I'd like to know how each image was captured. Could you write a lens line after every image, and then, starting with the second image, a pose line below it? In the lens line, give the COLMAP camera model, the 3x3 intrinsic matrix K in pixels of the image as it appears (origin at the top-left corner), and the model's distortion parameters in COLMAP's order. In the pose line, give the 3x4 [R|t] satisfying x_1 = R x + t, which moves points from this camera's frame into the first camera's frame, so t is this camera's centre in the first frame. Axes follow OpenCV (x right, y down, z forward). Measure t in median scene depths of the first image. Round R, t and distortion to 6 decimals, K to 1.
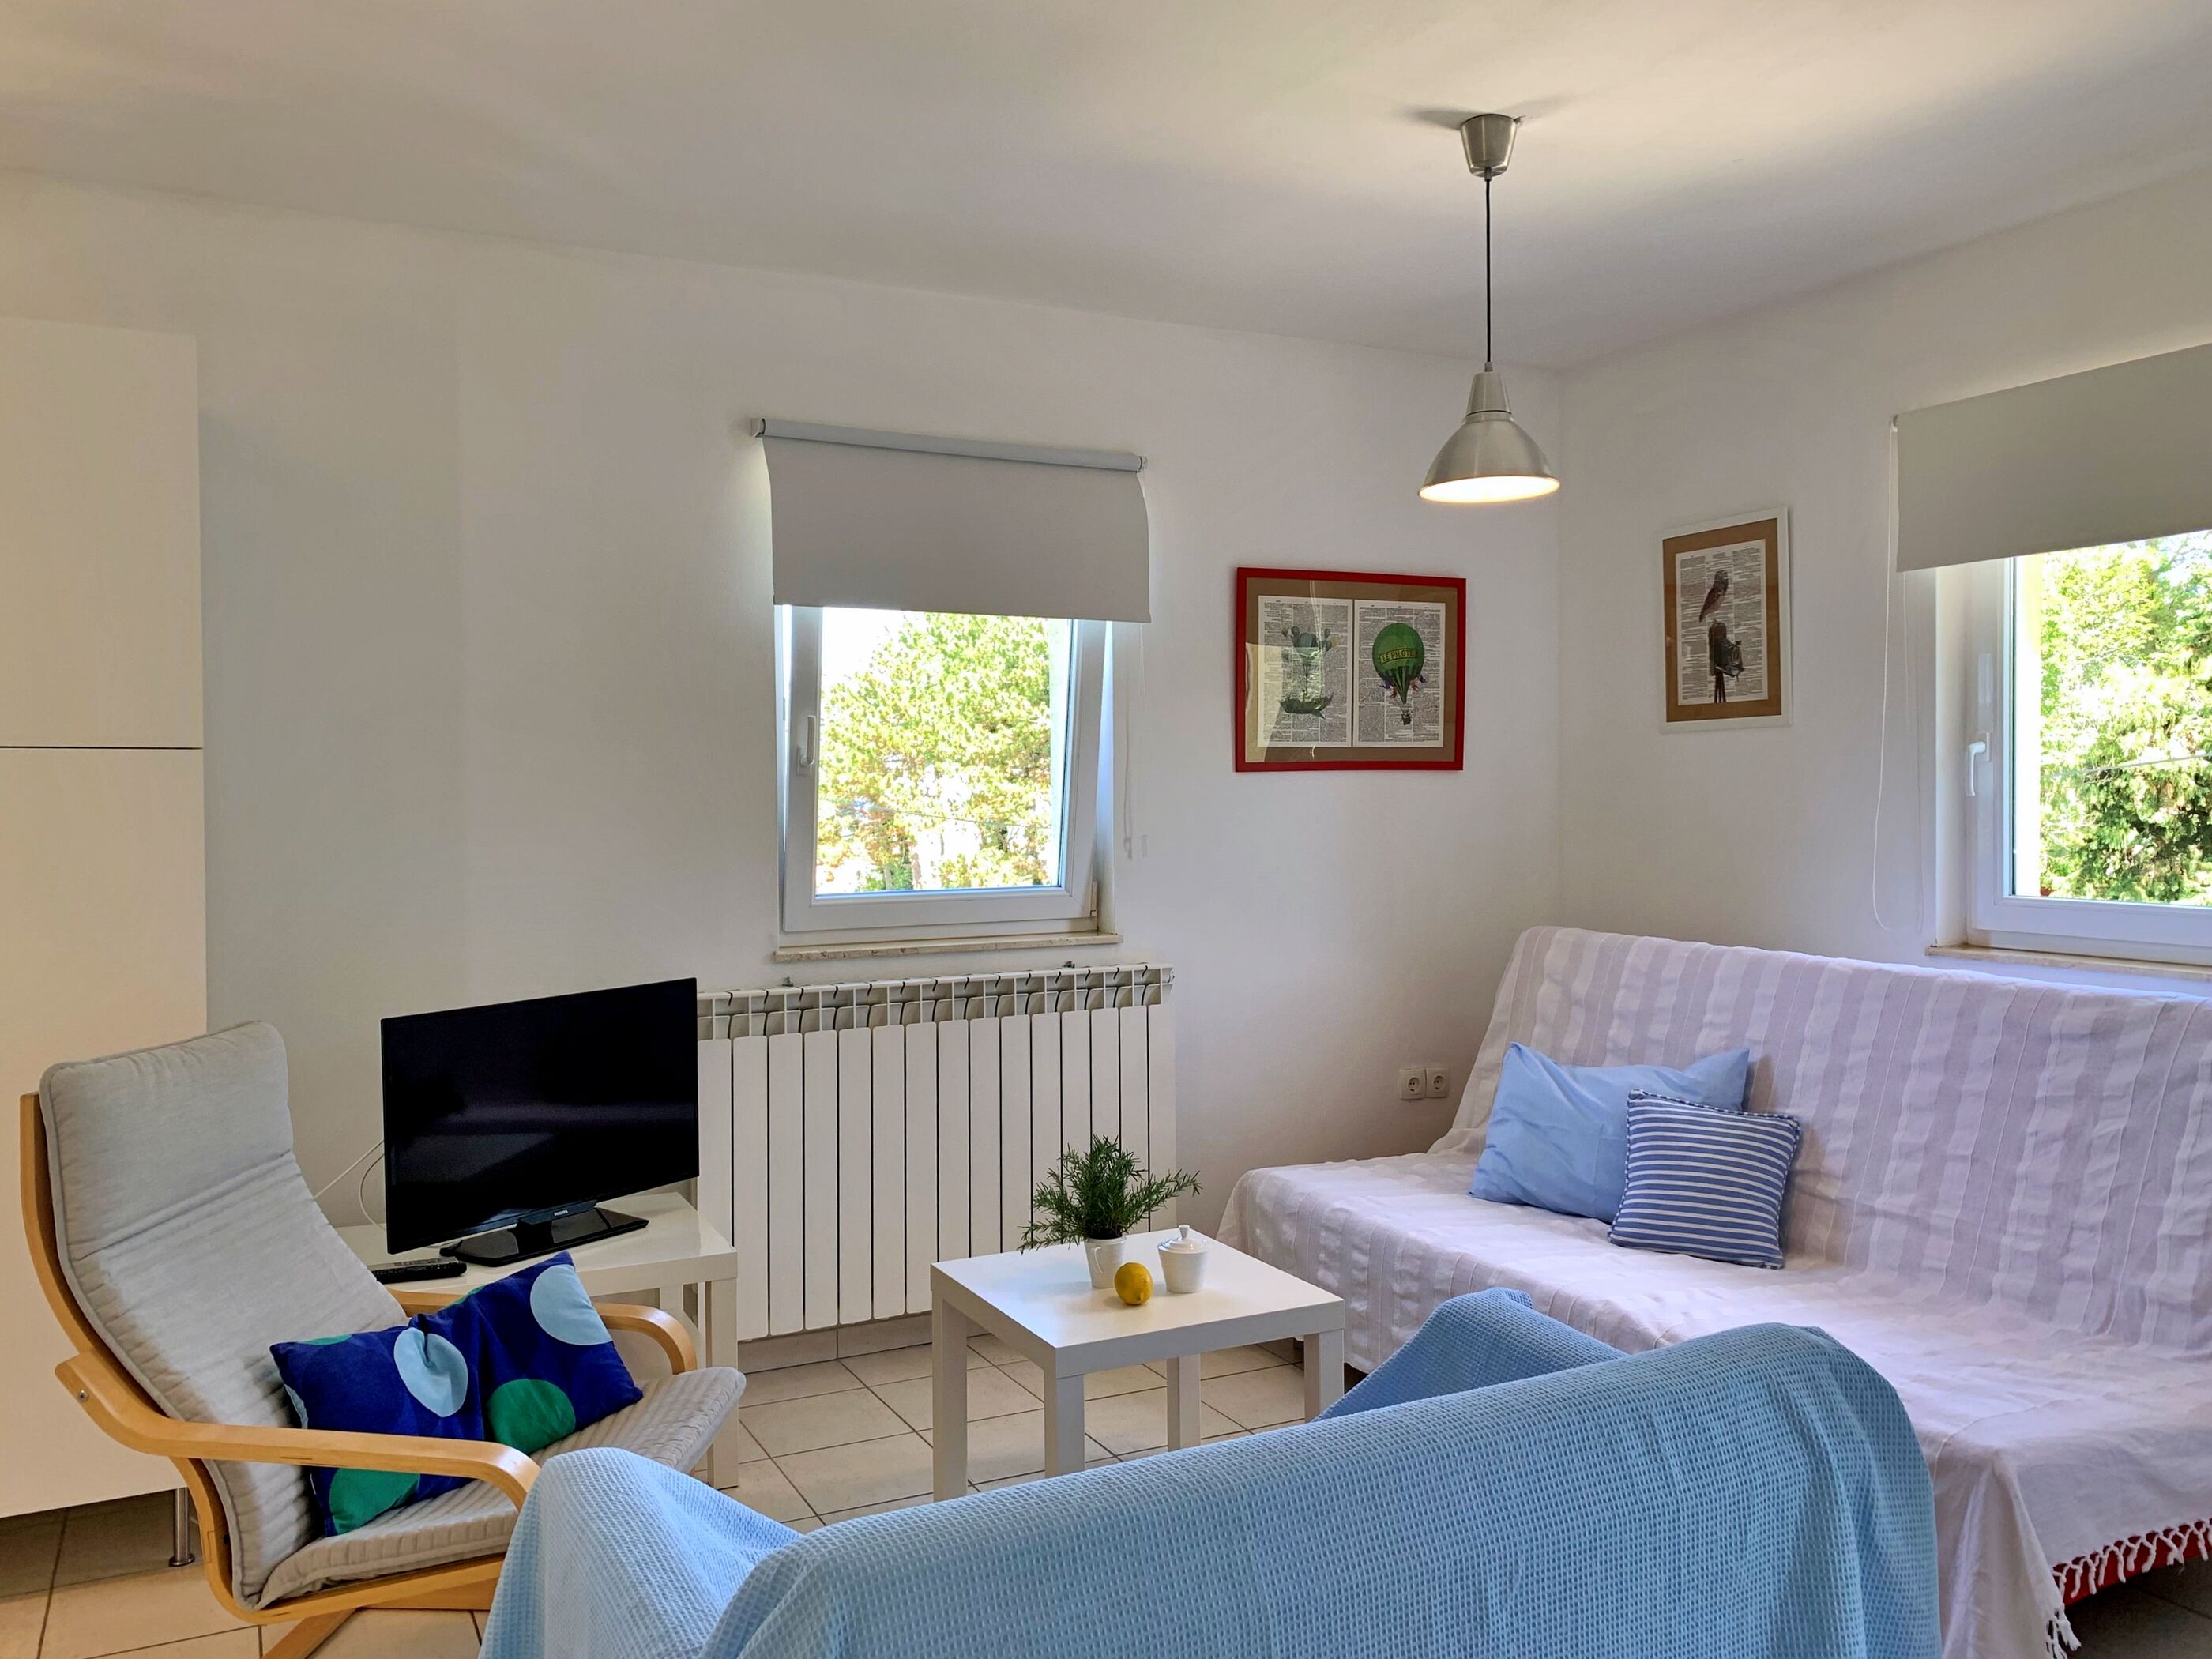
lens RADIAL K [[1744.1, 0, 1093.3], [0, 1744.1, 838.6], [0, 0, 1]] dist [0.016989, -0.008463]
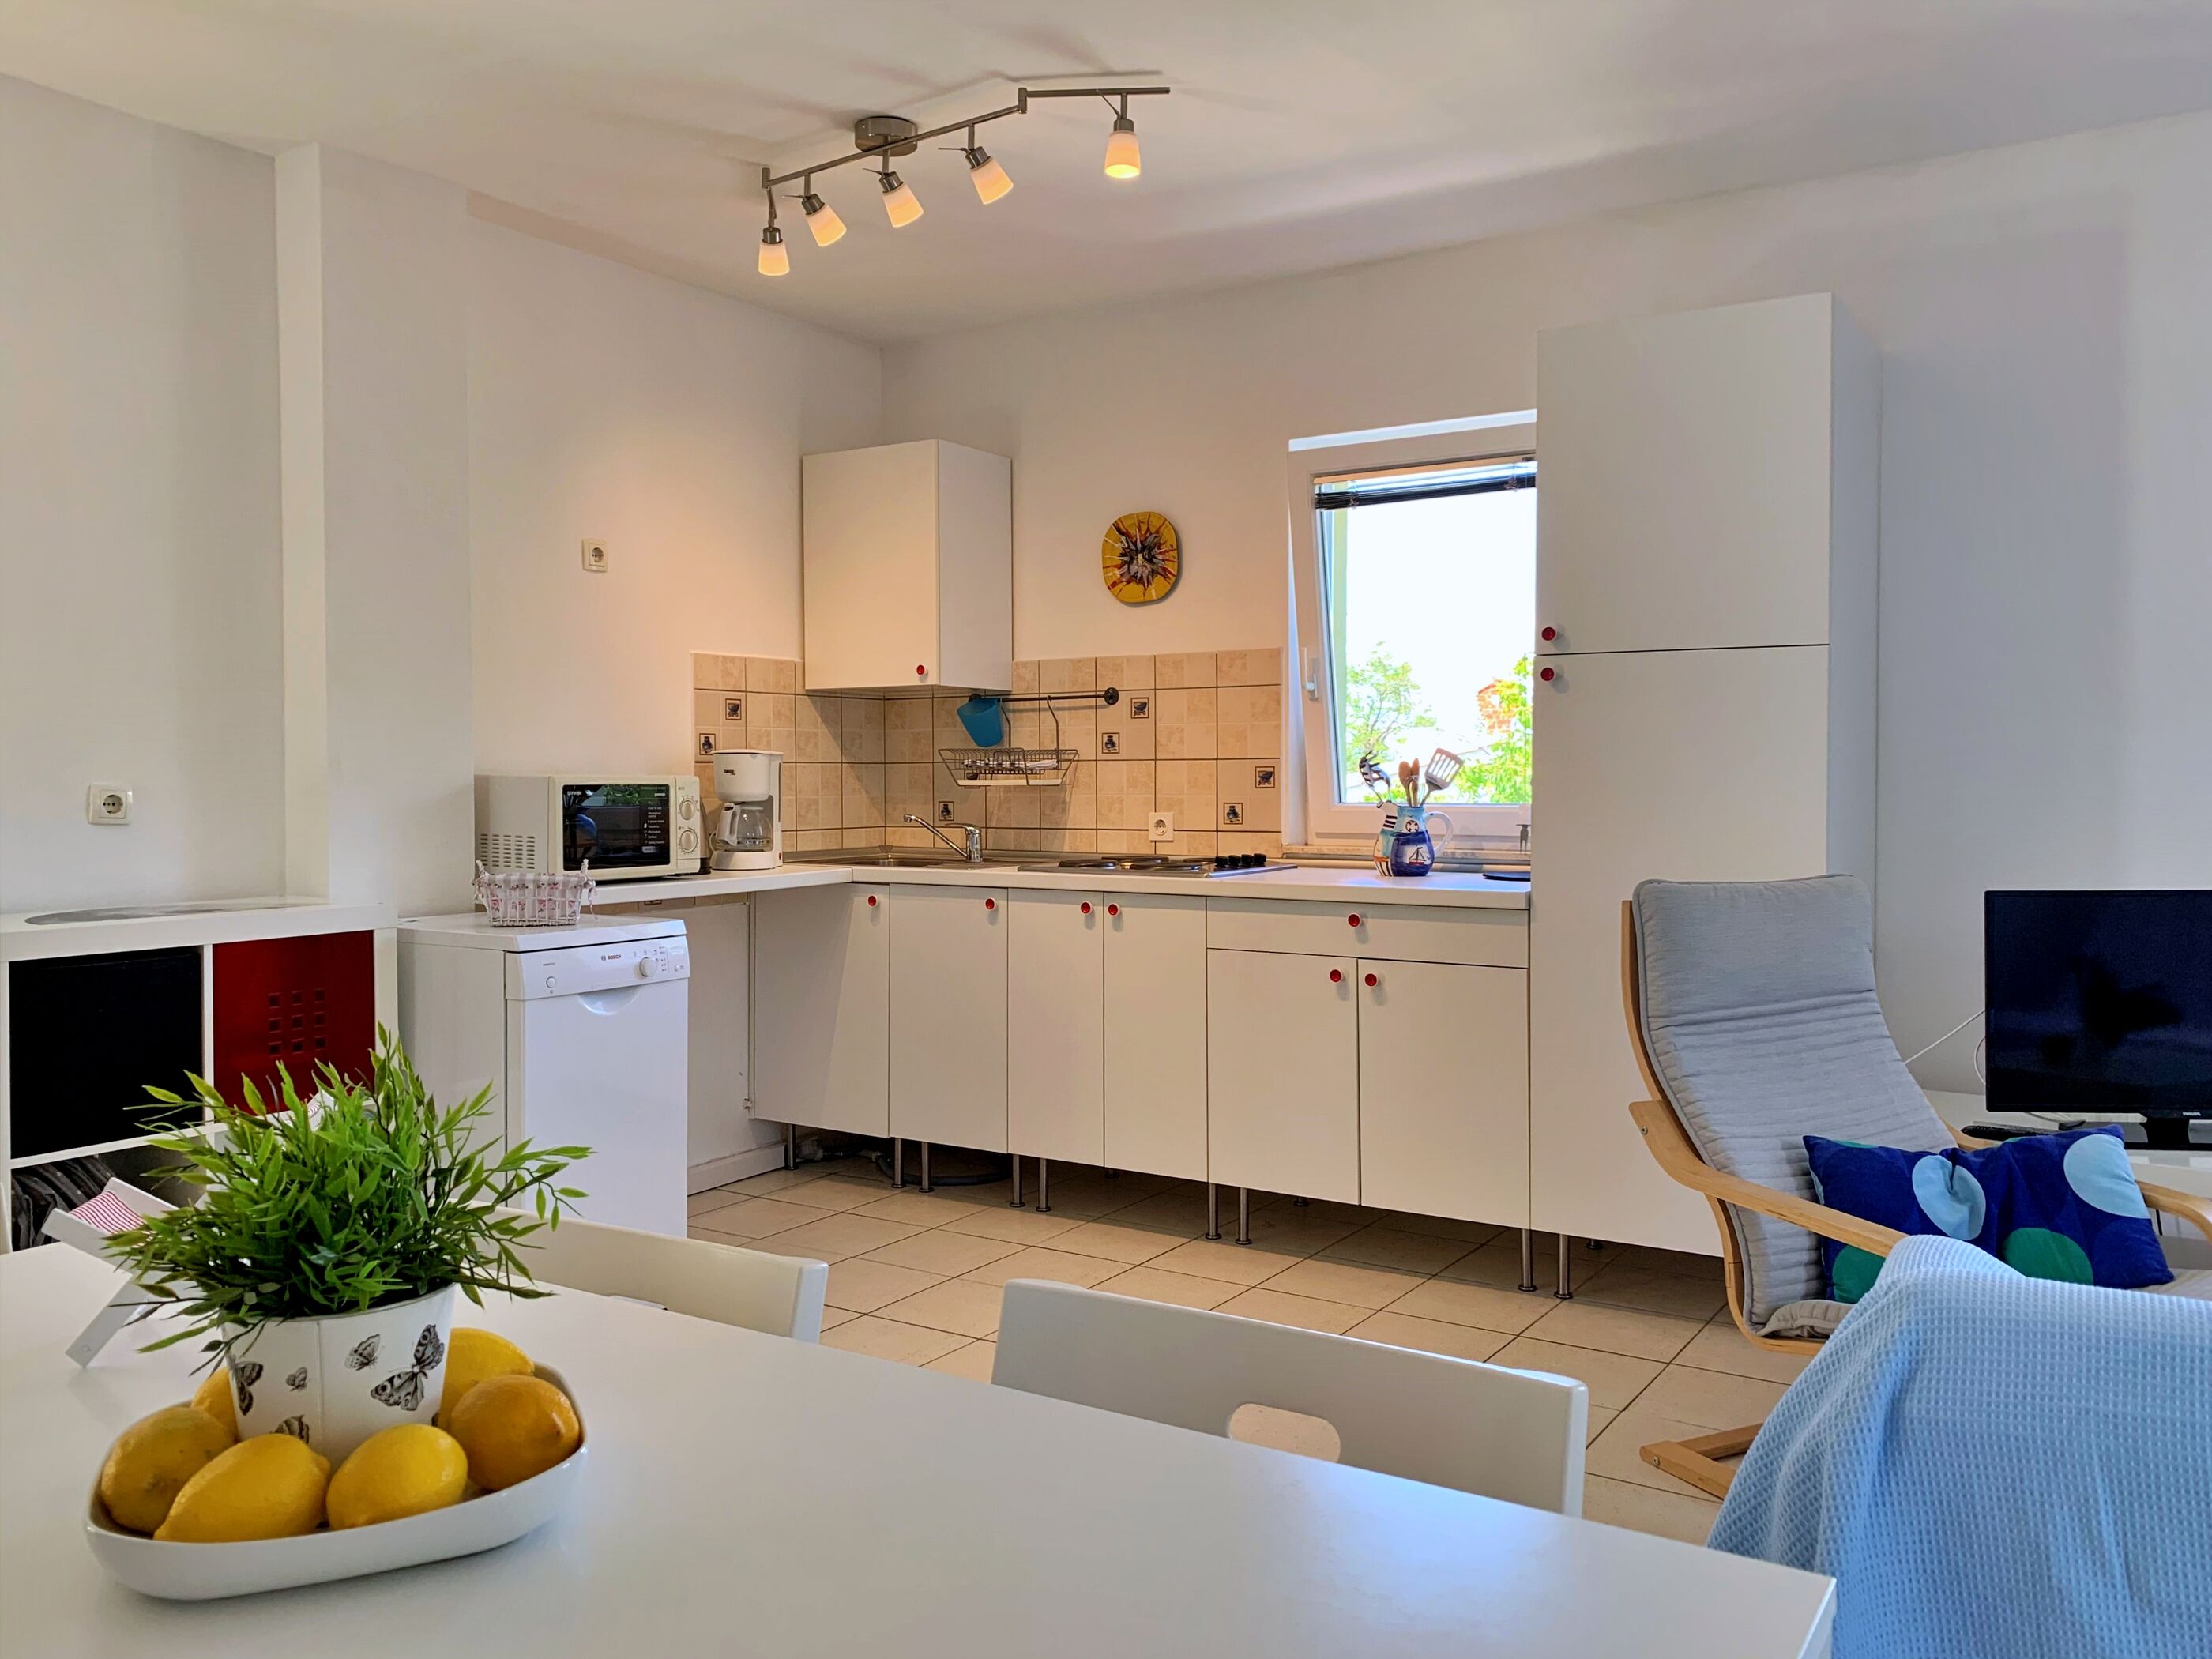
lens RADIAL K [[1740.1, 0, 1139.2], [0, 1740.1, 804.2], [0, 0, 1]] dist [0.109418, -0.167572]
pose [[0.523795, 0.023153, -0.851530, 0.199293], [-0.022665, 0.999655, 0.013239, 0.038180], [0.851543, 0.012365, 0.524139, -0.008925]]
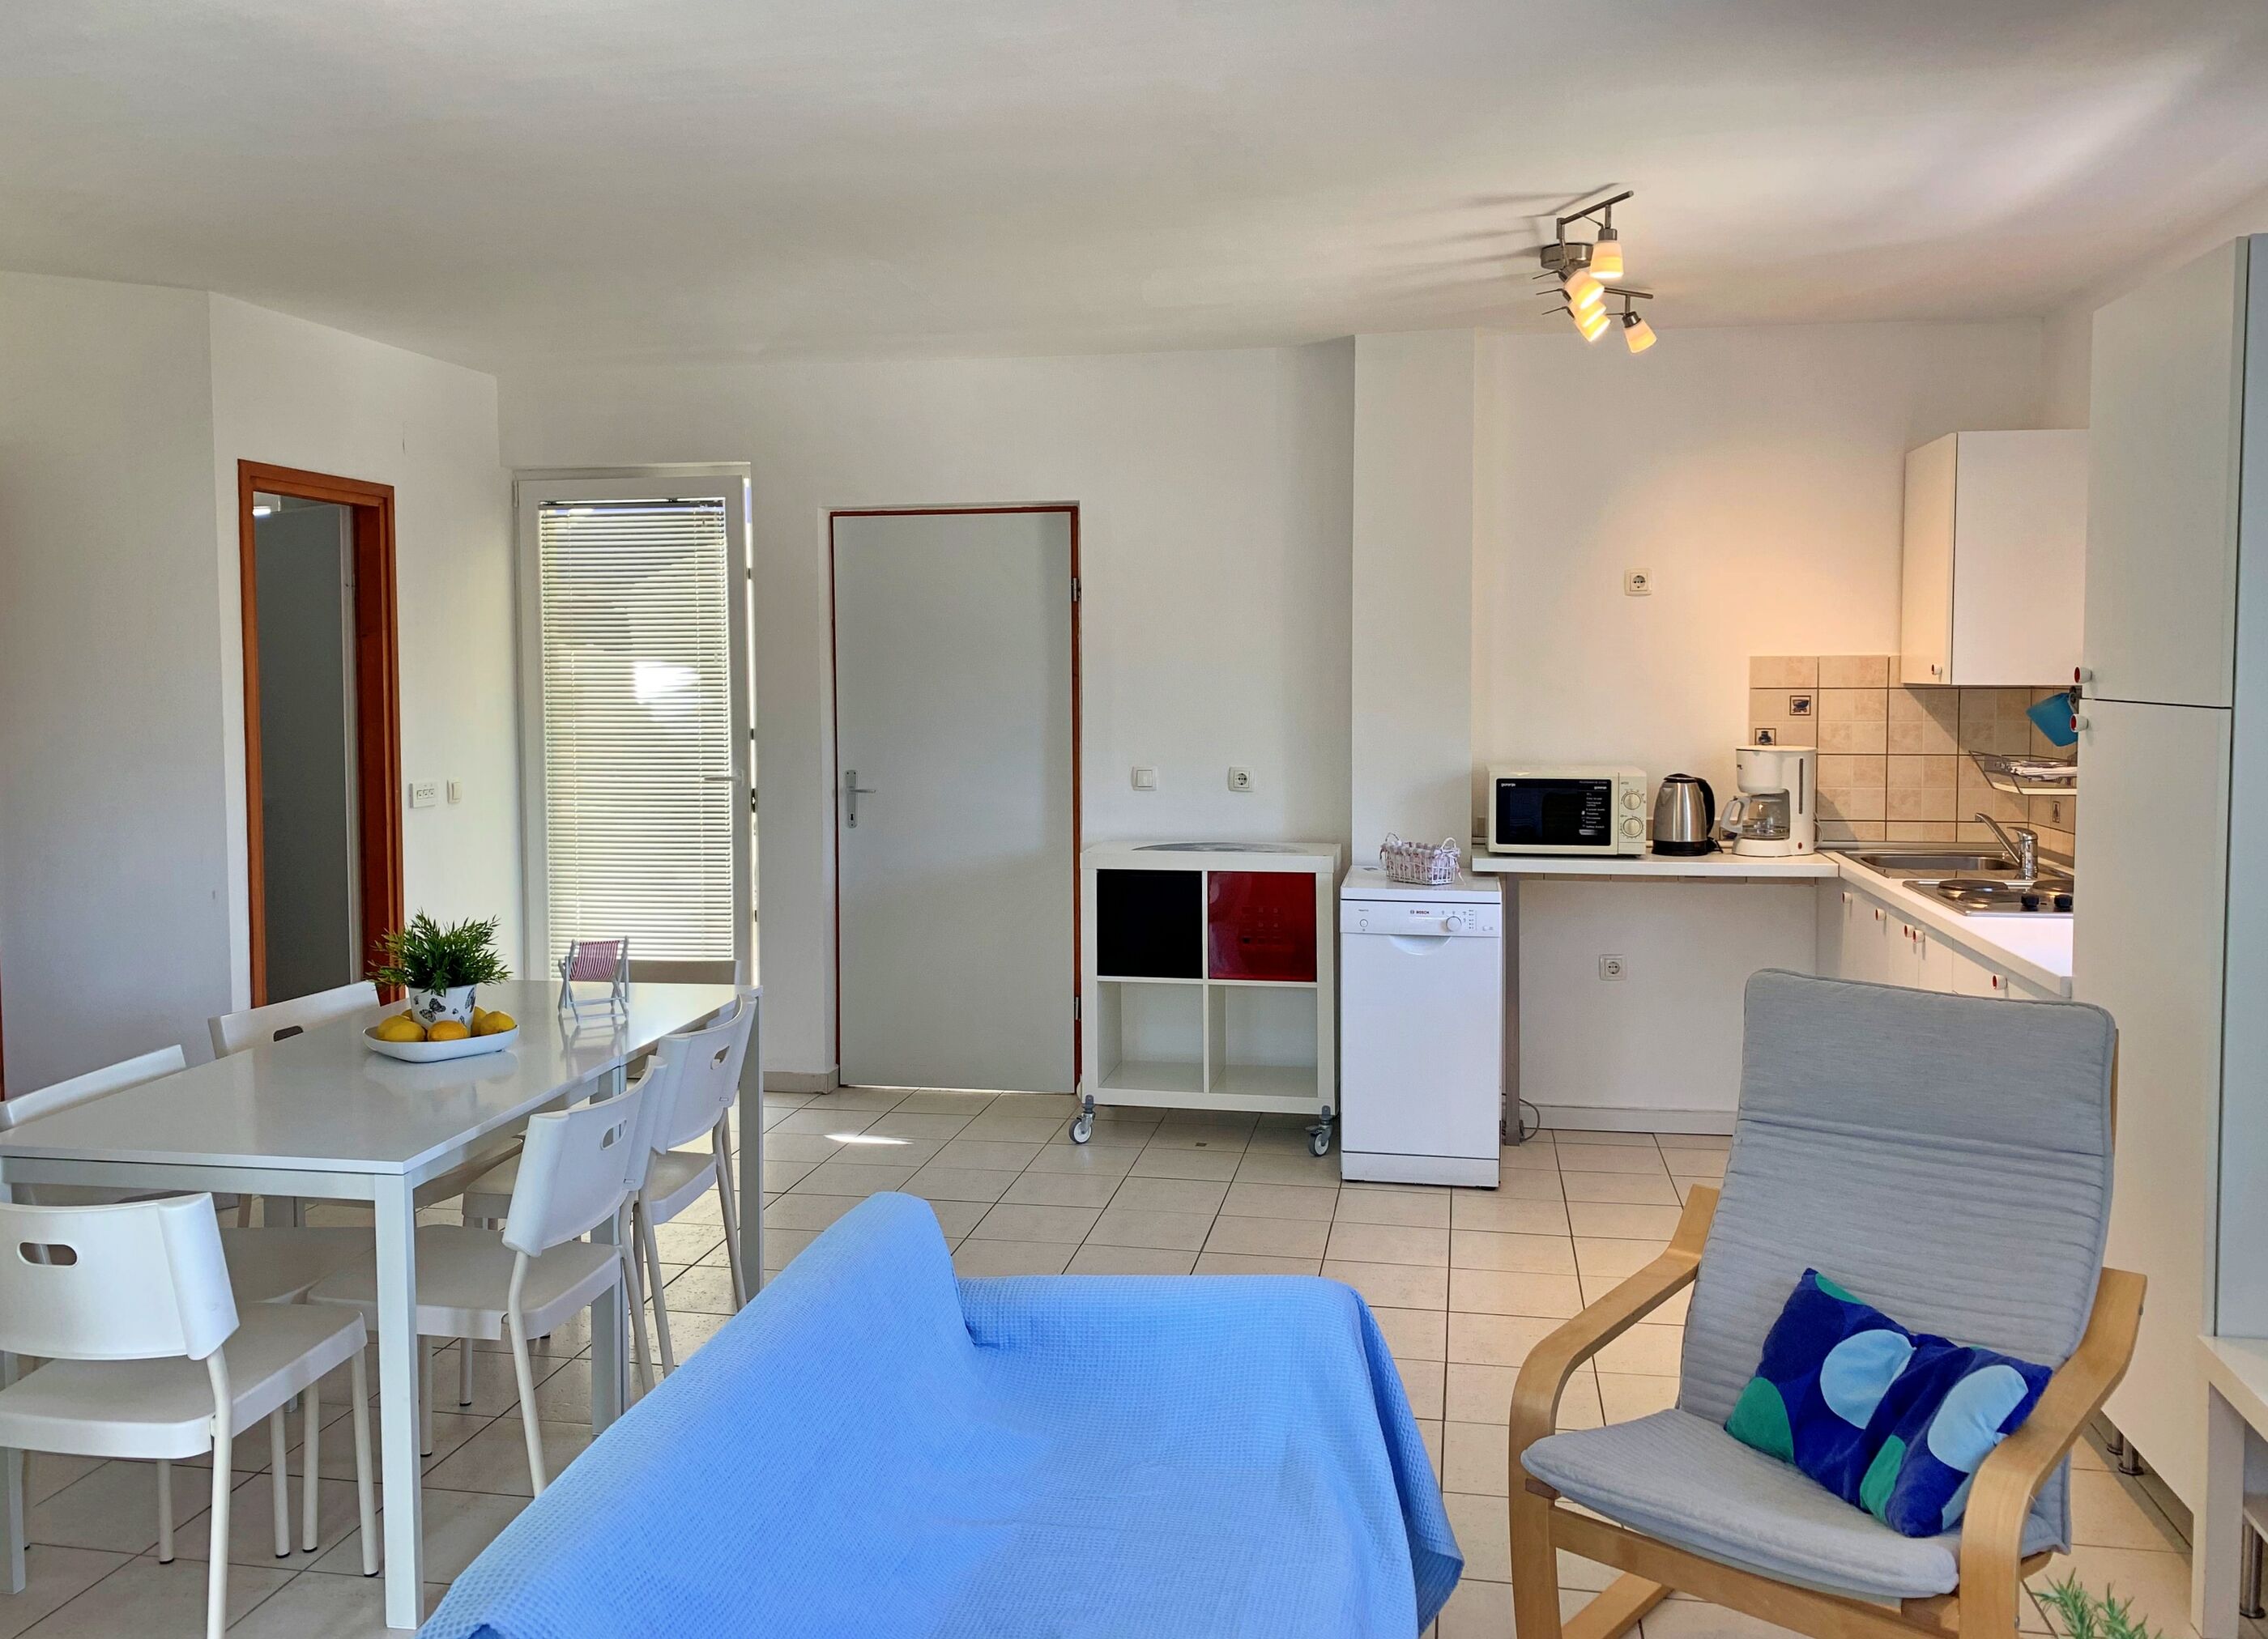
lens RADIAL K [[1867.6, 0, 1101.3], [0, 1867.6, 759.5], [0, 0, 1]] dist [0.107398, -0.249418]
pose [[-0.605877, 0.055014, -0.793654, 0.466575], [-0.010224, 0.996985, 0.076914, -0.073540], [0.795493, 0.054715, -0.603488, 0.869114]]
